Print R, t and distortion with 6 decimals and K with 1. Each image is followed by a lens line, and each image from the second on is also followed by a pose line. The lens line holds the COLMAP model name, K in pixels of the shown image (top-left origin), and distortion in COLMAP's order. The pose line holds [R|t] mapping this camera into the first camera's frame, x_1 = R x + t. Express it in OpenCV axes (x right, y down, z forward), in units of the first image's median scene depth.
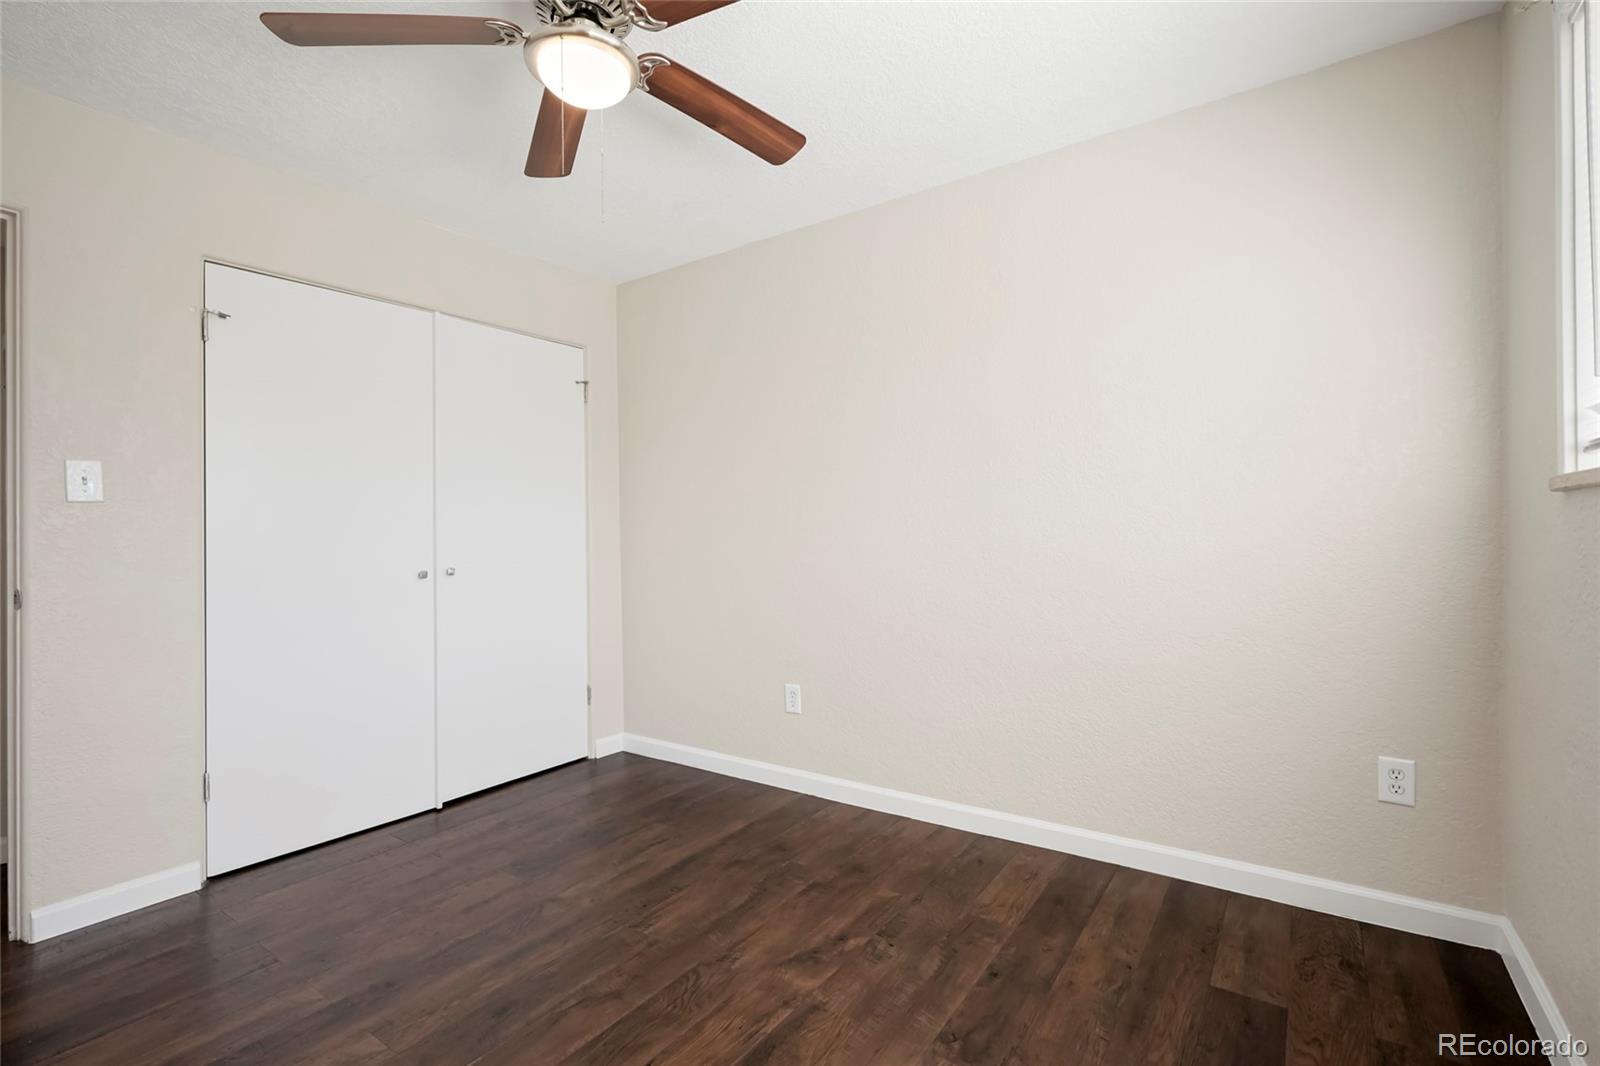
lens RADIAL K [[722.5, 0, 806.3], [0, 722.5, 535.4], [0, 0, 1]] dist [-0.005963, 0.001109]
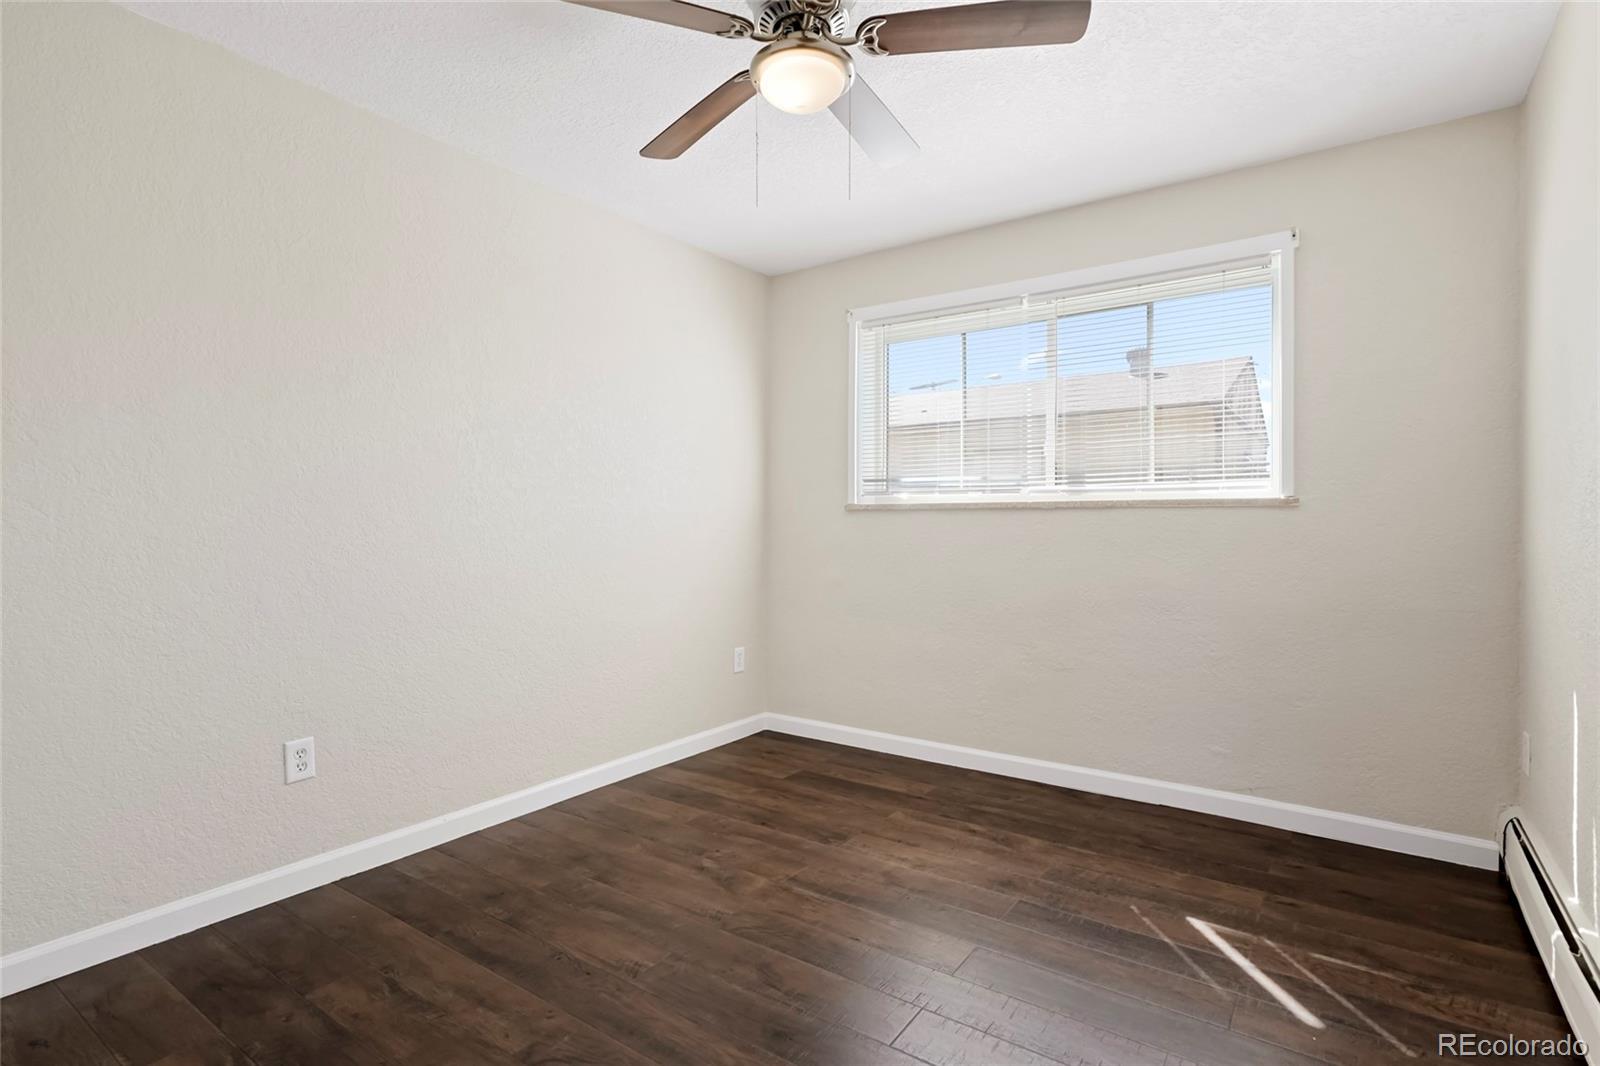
lens RADIAL K [[749.9, 0, 809.3], [0, 749.9, 544.1], [0, 0, 1]] dist [0.004668, 0.000681]
pose [[0.029332, -0.012193, 0.999495, -1.088477], [0.001223, 0.999925, 0.012162, 0.016998], [-0.999569, 0.000866, 0.029345, 0.741371]]
